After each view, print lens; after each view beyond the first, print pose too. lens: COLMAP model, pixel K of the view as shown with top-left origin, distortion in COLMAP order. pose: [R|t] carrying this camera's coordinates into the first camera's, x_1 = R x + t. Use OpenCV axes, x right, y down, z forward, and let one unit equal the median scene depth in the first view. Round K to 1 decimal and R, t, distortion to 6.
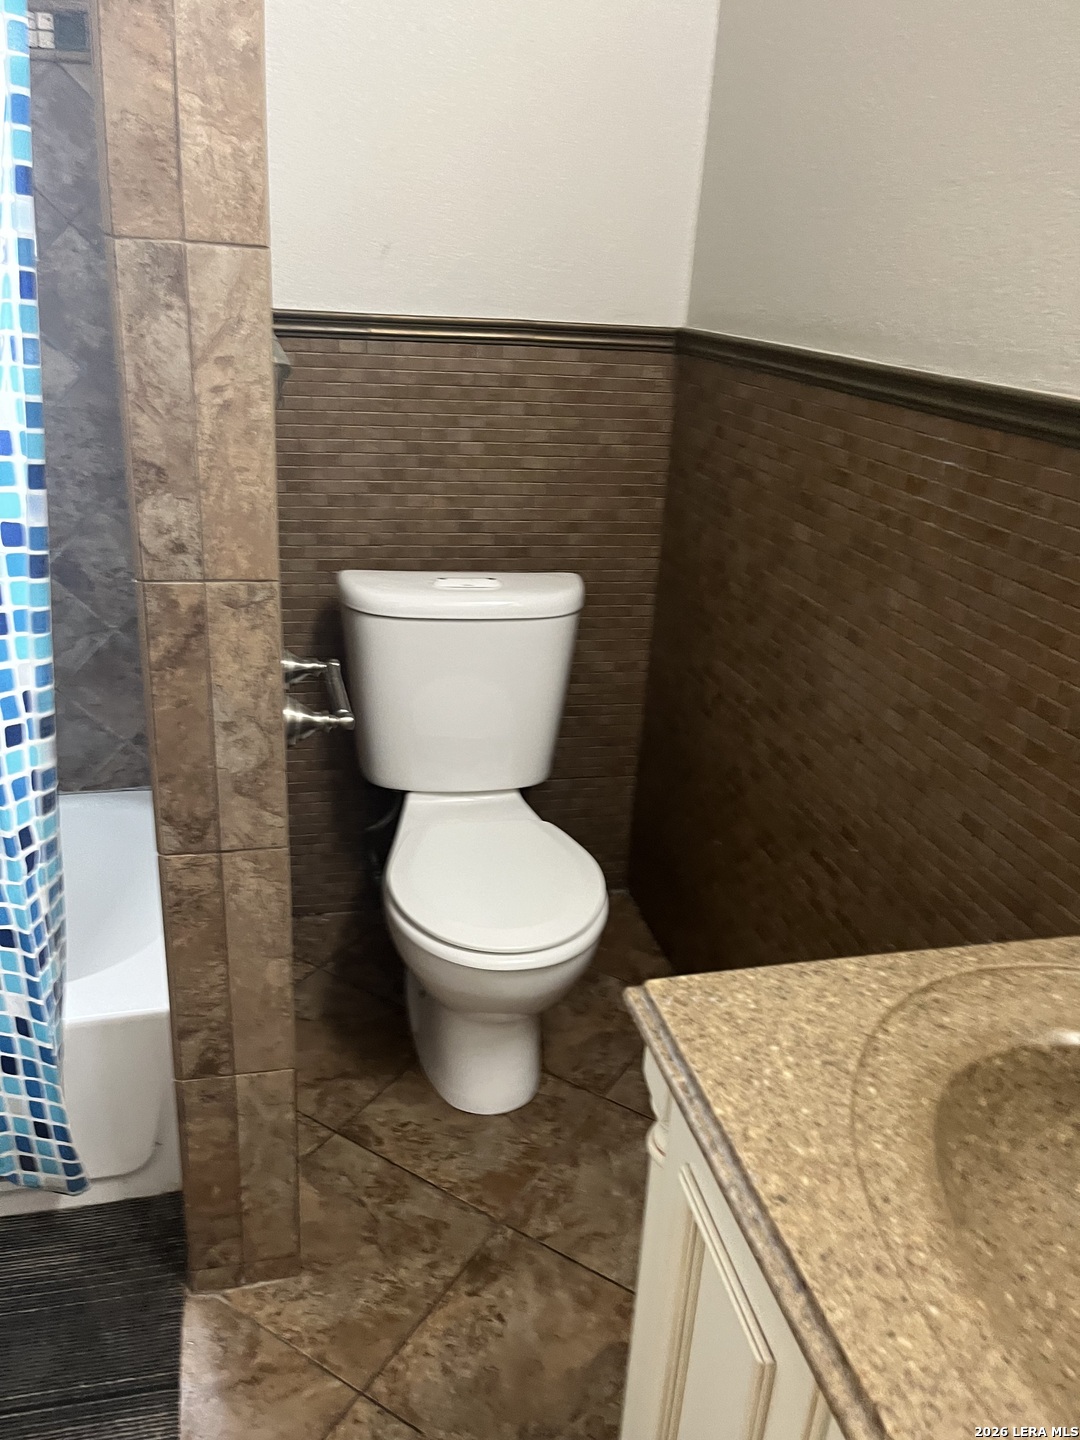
lens RADIAL K [[1099.7, 0, 540.0], [0, 1099.7, 720.0], [0, 0, 1]] dist [0.056767, -0.121844]
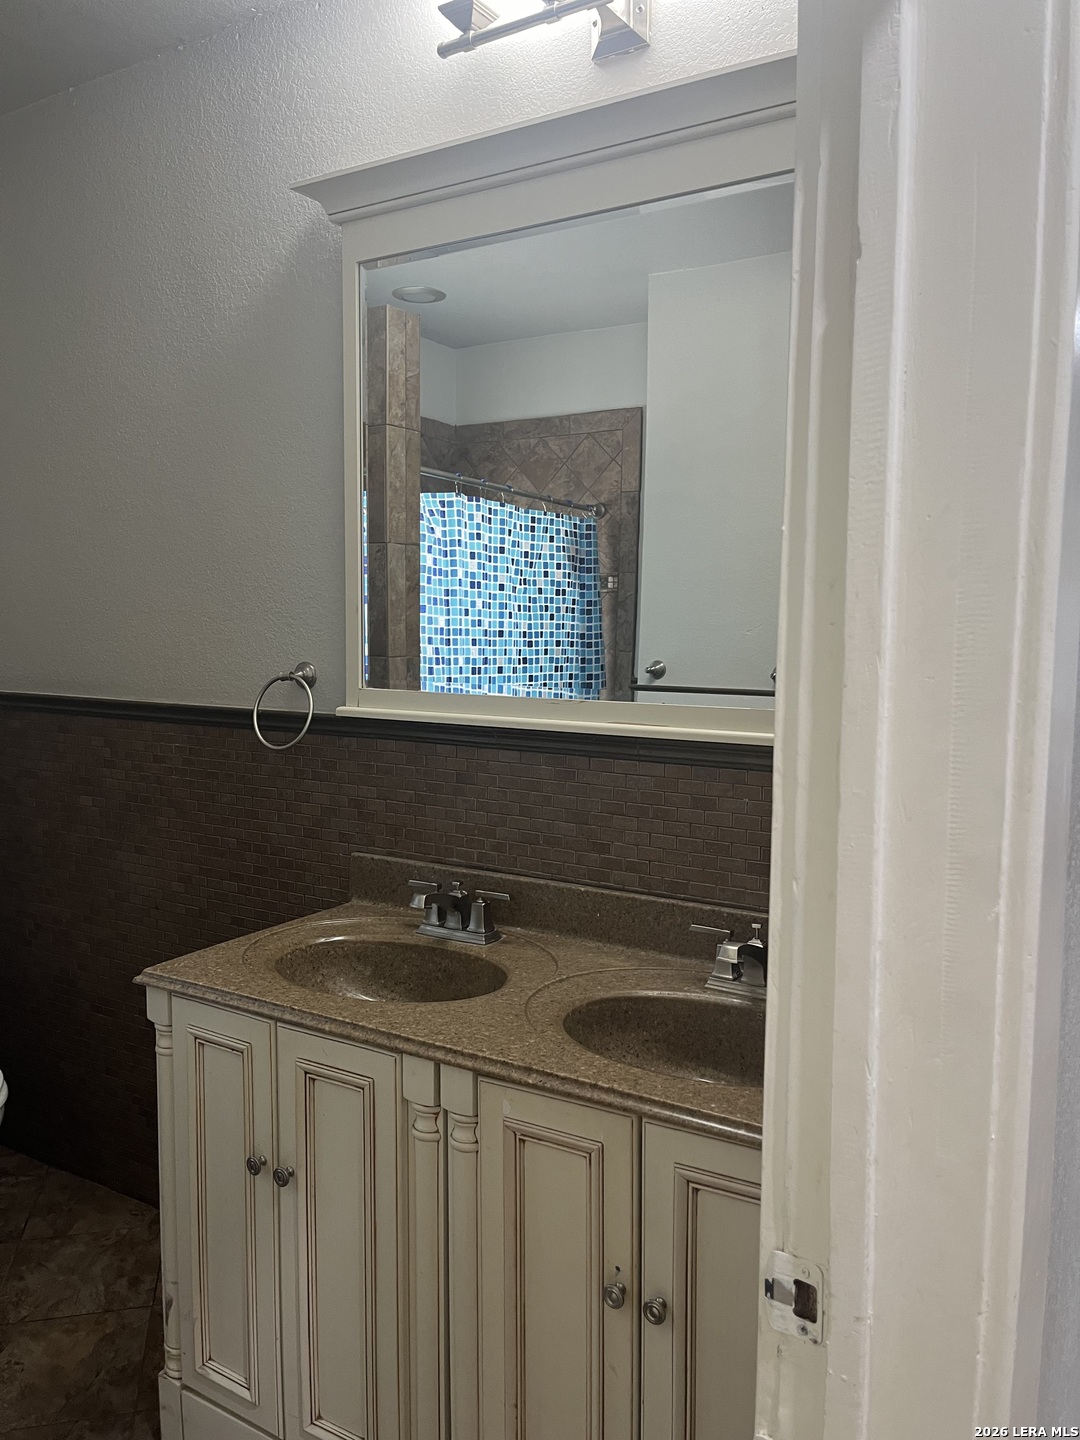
lens RADIAL K [[1106.0, 0, 544.9], [0, 1106.0, 748.7], [0, 0, 1]] dist [0.036921, 0.000236]
pose [[0.711982, -0.137537, 0.688597, -0.480860], [0.300400, 0.946024, -0.121647, 0.192375], [-0.634698, 0.293465, 0.714868, -0.749899]]
